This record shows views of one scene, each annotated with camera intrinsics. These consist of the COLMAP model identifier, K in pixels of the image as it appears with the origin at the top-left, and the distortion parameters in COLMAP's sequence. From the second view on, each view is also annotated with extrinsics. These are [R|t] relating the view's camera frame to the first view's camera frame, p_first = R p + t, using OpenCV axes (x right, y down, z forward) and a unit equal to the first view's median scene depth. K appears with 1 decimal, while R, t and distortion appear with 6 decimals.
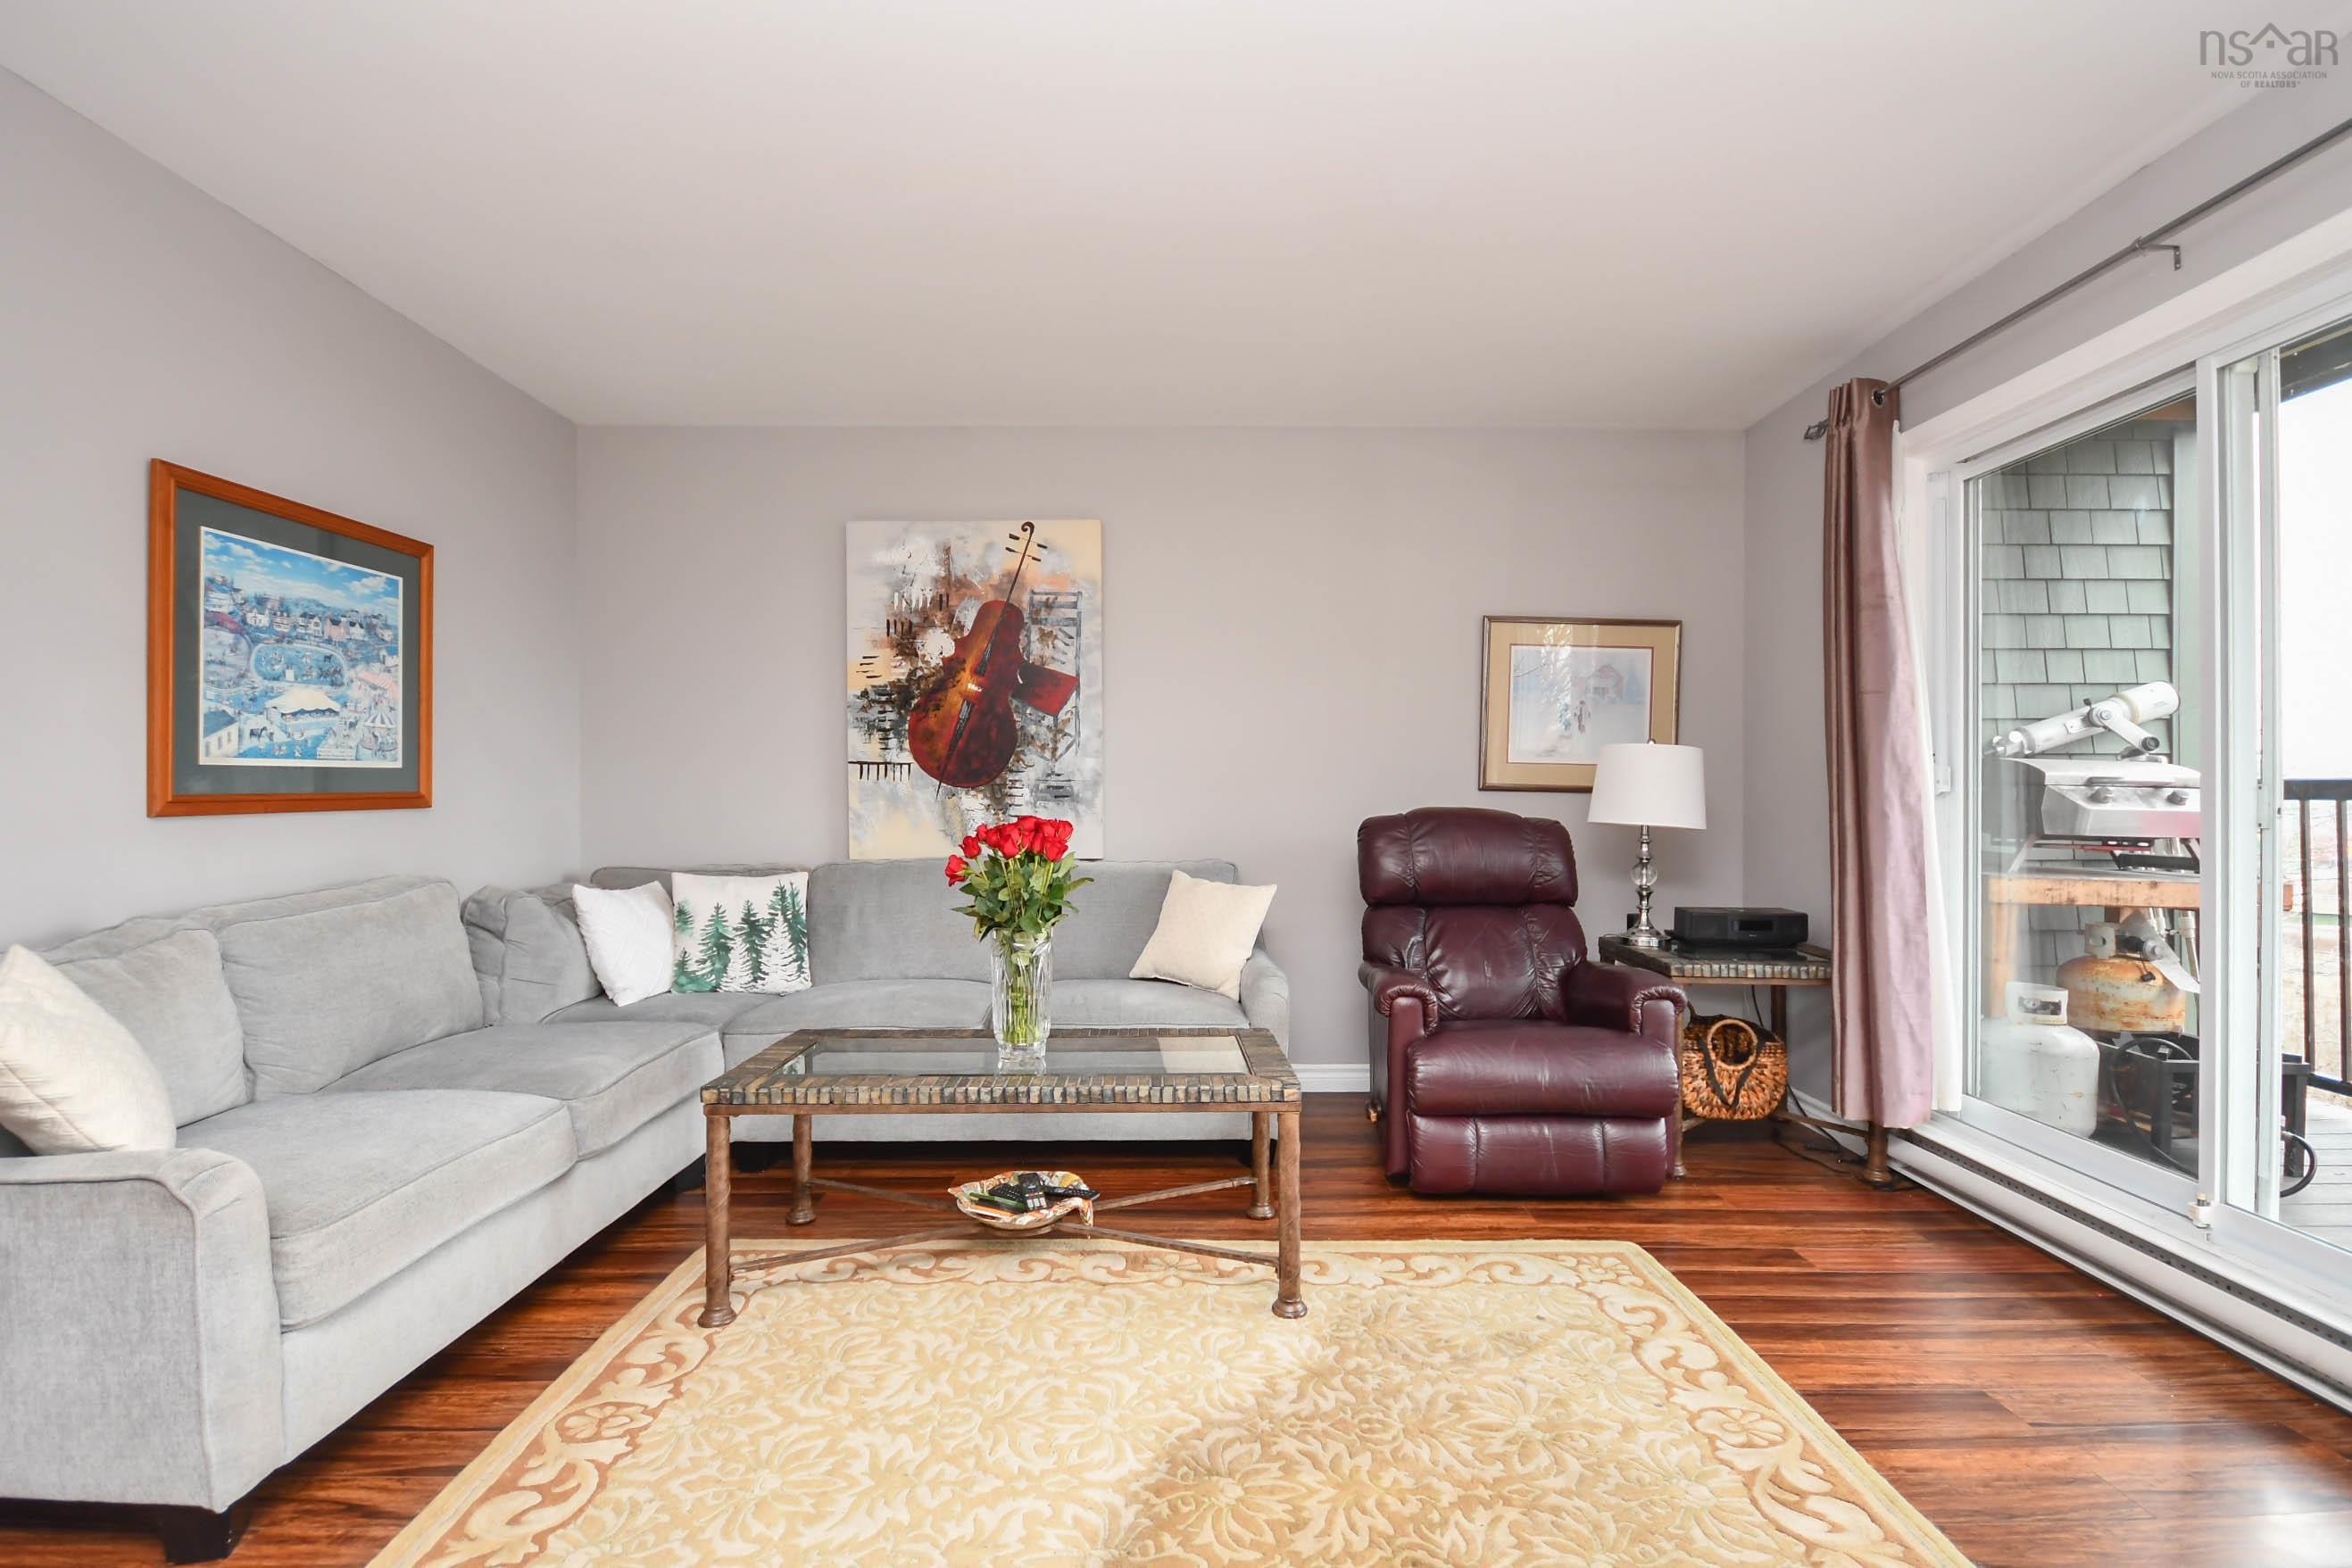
lens RADIAL K [[1060.6, 0, 1184.8], [0, 1060.6, 798.4], [0, 0, 1]] dist [0.004038, -0.009423]
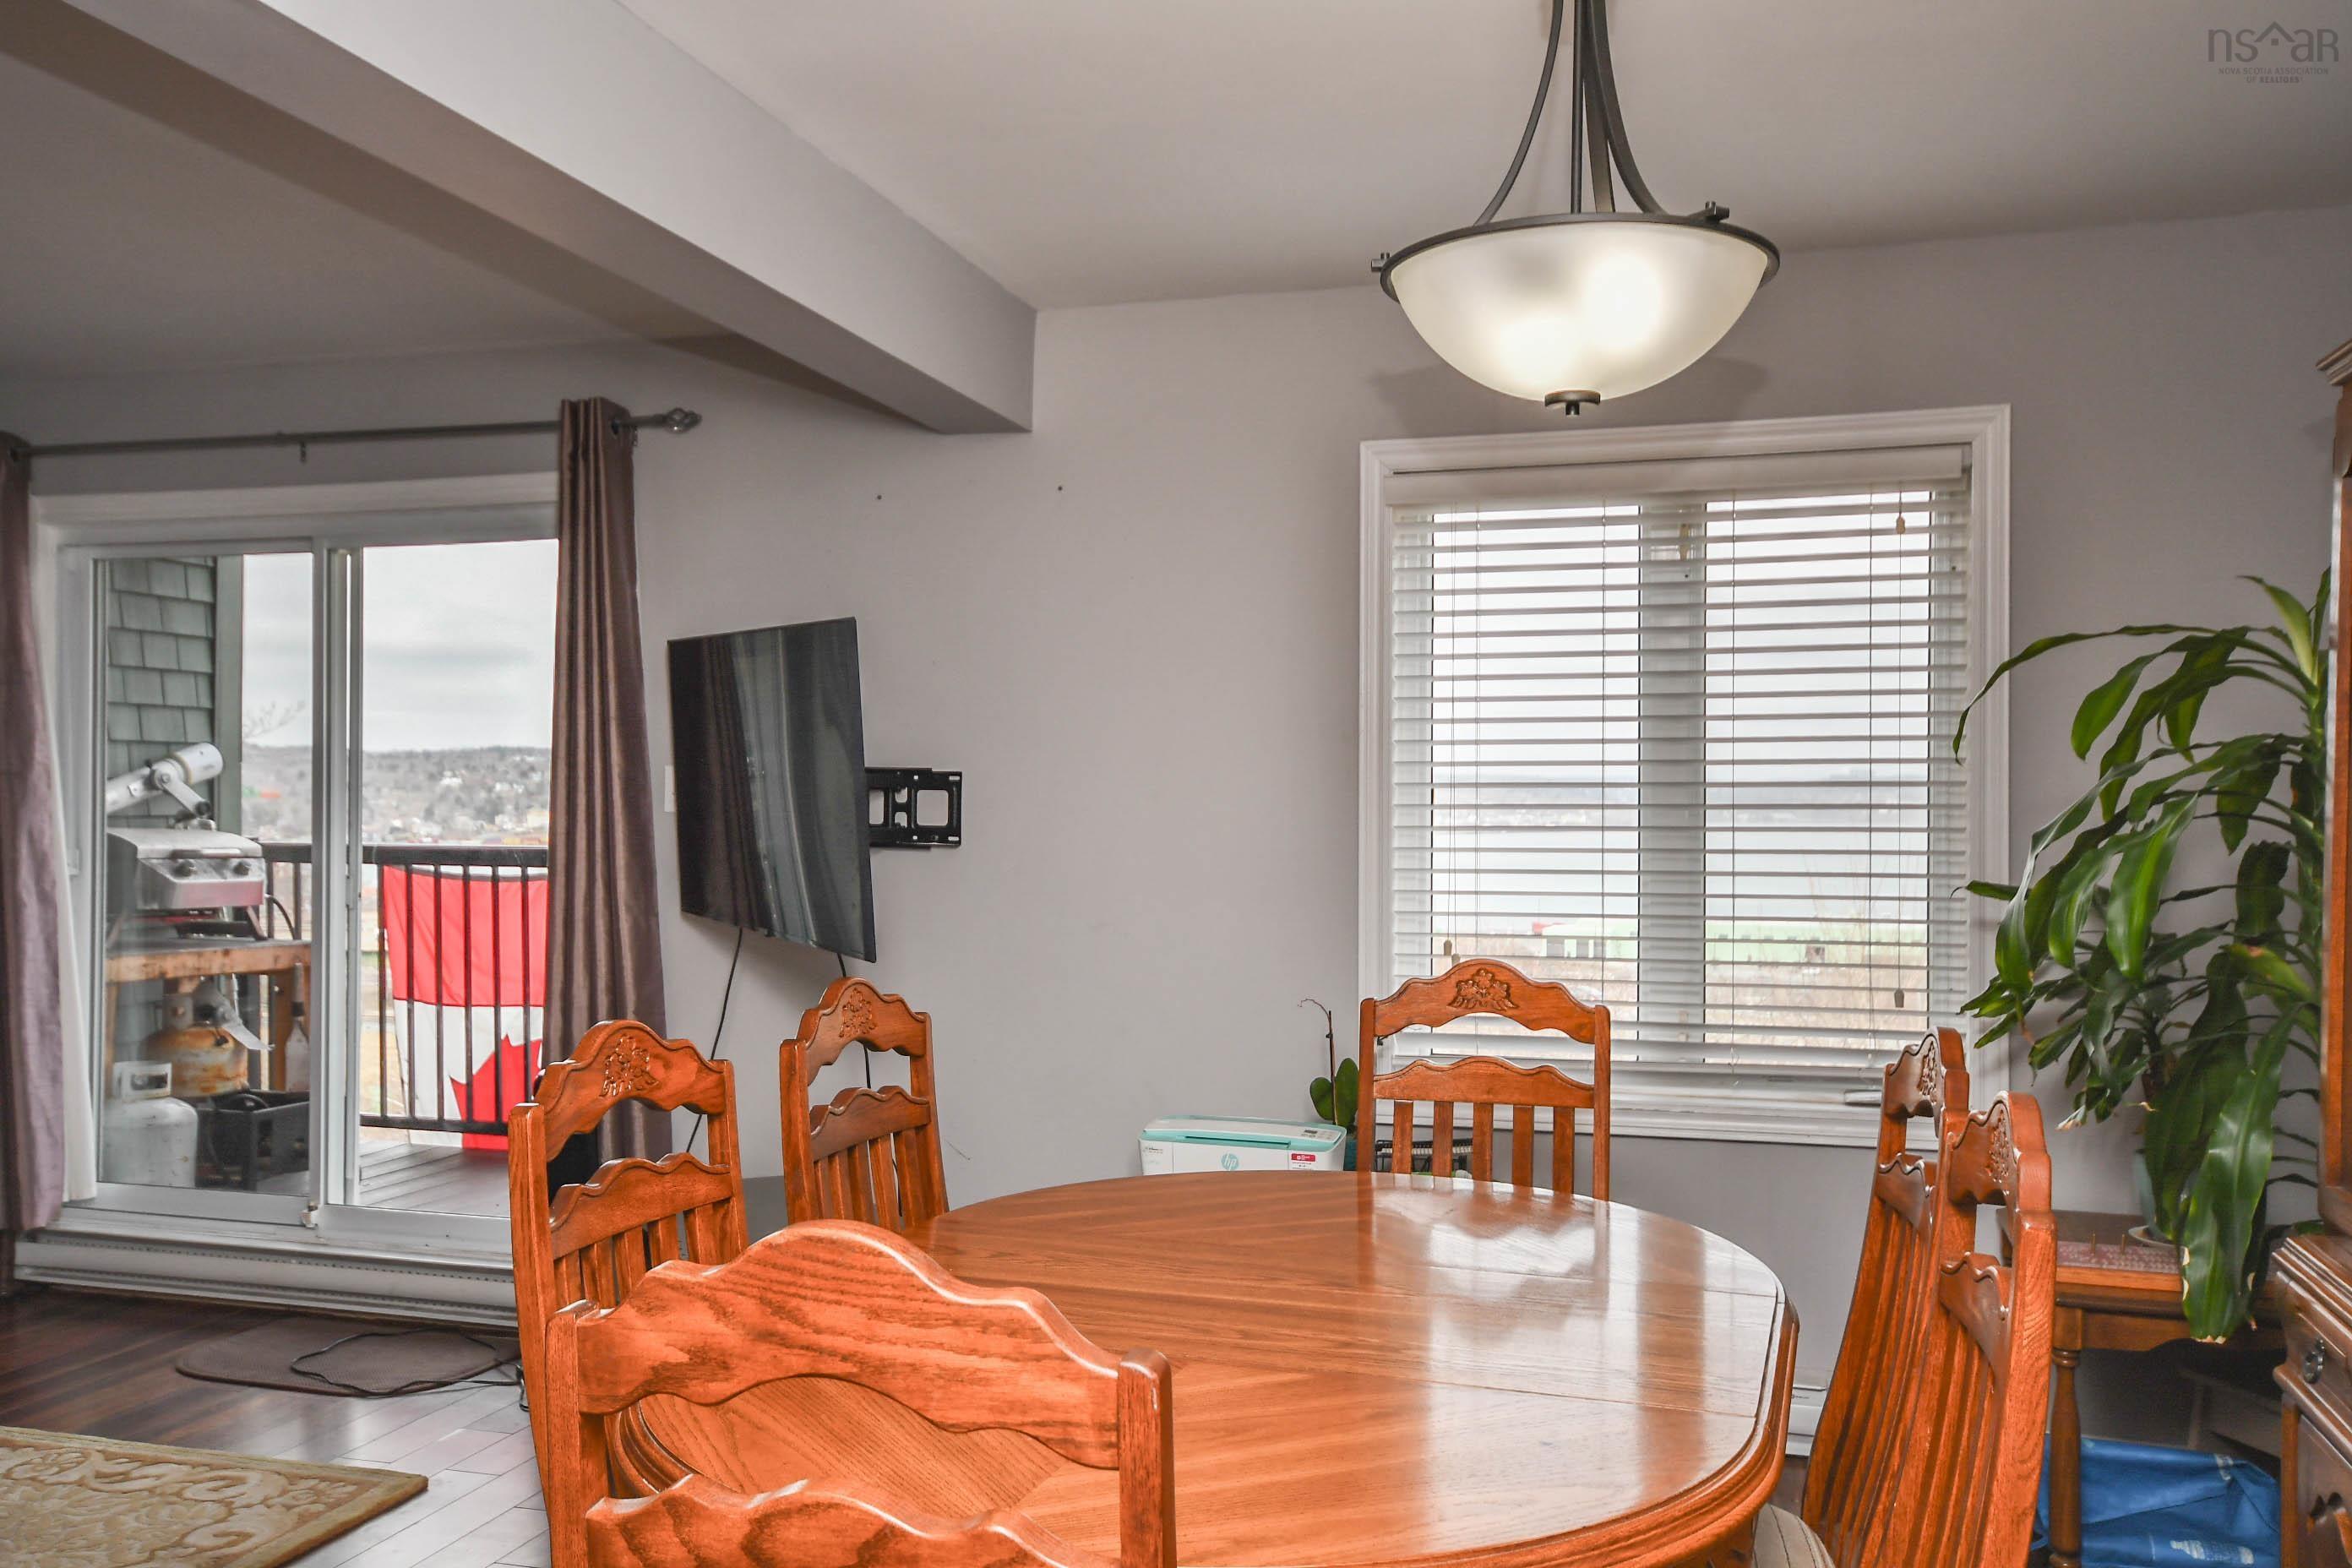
lens RADIAL K [[1823.1, 0, 1160.4], [0, 1823.1, 800.9], [0, 0, 1]] dist [0.003892, 0.008198]
pose [[0.263070, 0.004701, 0.964765, -0.593544], [-0.006084, 0.999976, -0.003213, -0.069396], [-0.964758, -0.005024, 0.263092, -0.374551]]
